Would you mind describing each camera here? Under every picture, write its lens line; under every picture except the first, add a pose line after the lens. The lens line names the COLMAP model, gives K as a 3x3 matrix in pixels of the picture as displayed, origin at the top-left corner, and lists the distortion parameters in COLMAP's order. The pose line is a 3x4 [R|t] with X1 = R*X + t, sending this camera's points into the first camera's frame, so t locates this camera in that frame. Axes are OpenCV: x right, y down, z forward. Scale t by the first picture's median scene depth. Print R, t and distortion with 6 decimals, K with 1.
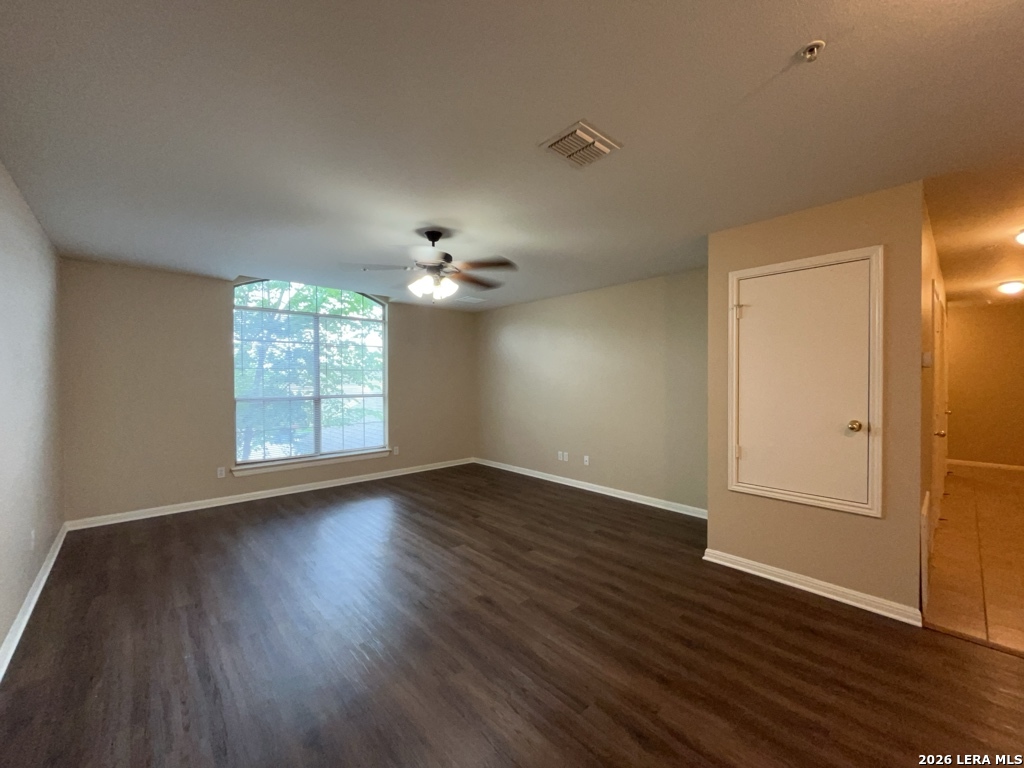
lens RADIAL K [[410.9, 0, 514.2], [0, 410.9, 384.3], [0, 0, 1]] dist [-0.000708, -0.000385]
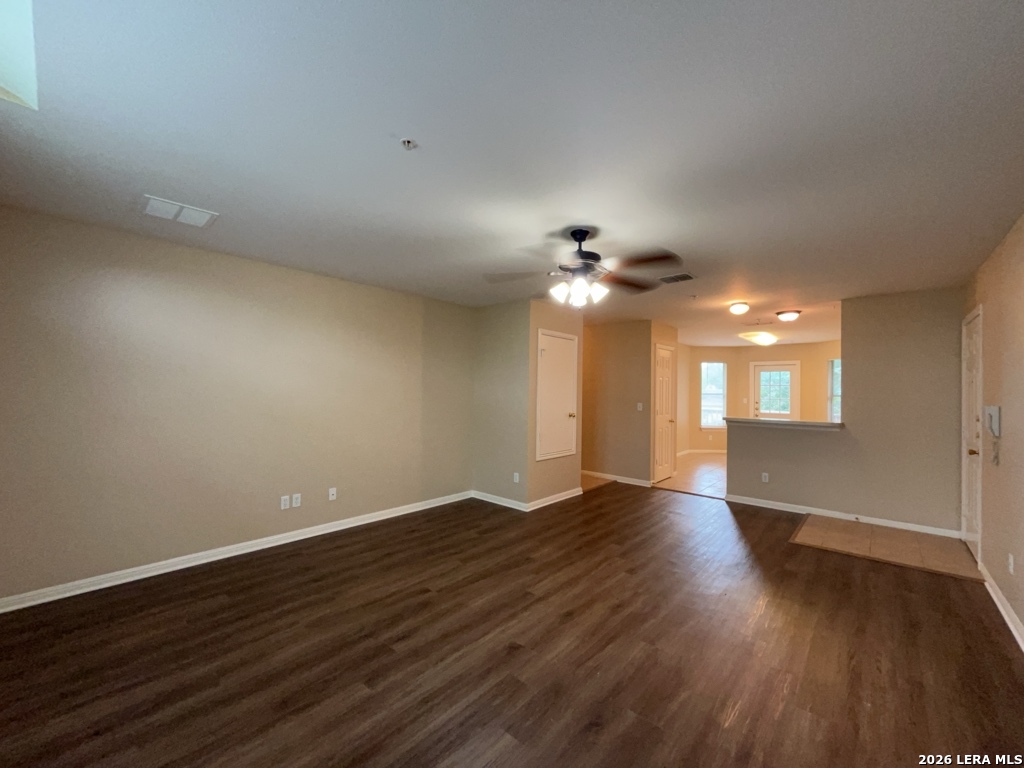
lens RADIAL K [[410.9, 0, 514.2], [0, 410.9, 384.3], [0, 0, 1]] dist [-0.000708, -0.000385]
pose [[-0.103623, 0.014841, 0.994506, -0.915526], [-0.005560, 0.999864, -0.015500, -0.018716], [-0.994601, -0.007136, -0.103526, 1.054832]]
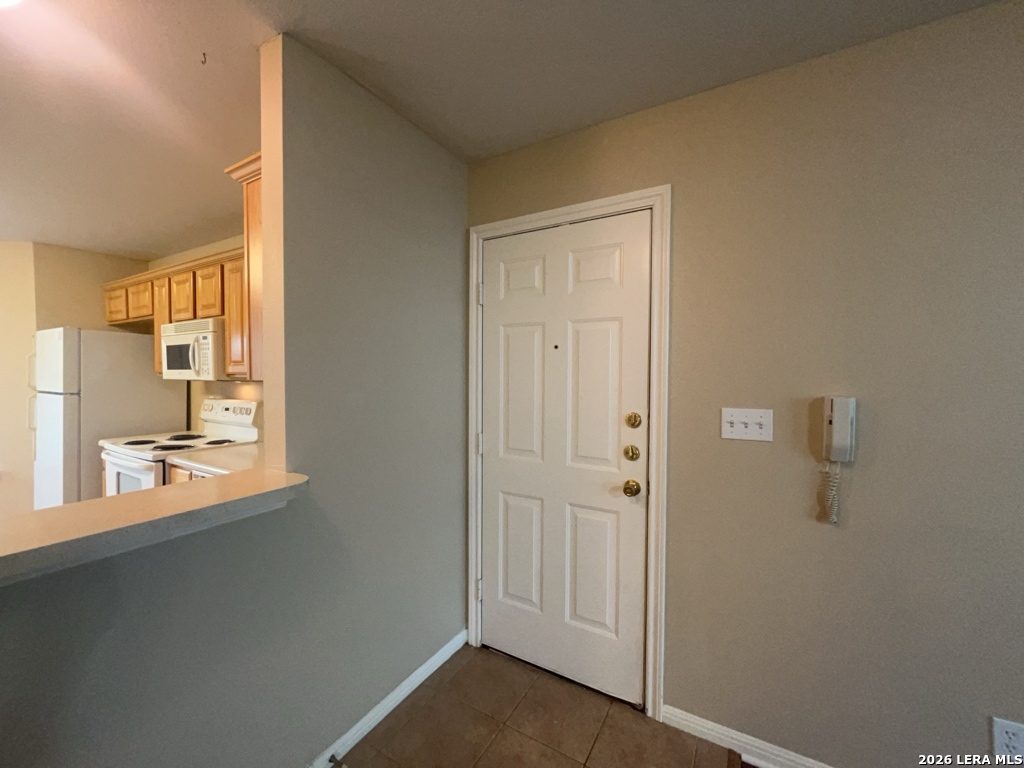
lens RADIAL K [[410.9, 0, 514.2], [0, 410.9, 384.3], [0, 0, 1]] dist [-0.000708, -0.000385]
pose [[-0.954604, 0.003992, -0.297851, 0.175905], [-0.004922, 0.999562, 0.029170, -0.015262], [0.297837, 0.029312, -0.954167, 0.306274]]
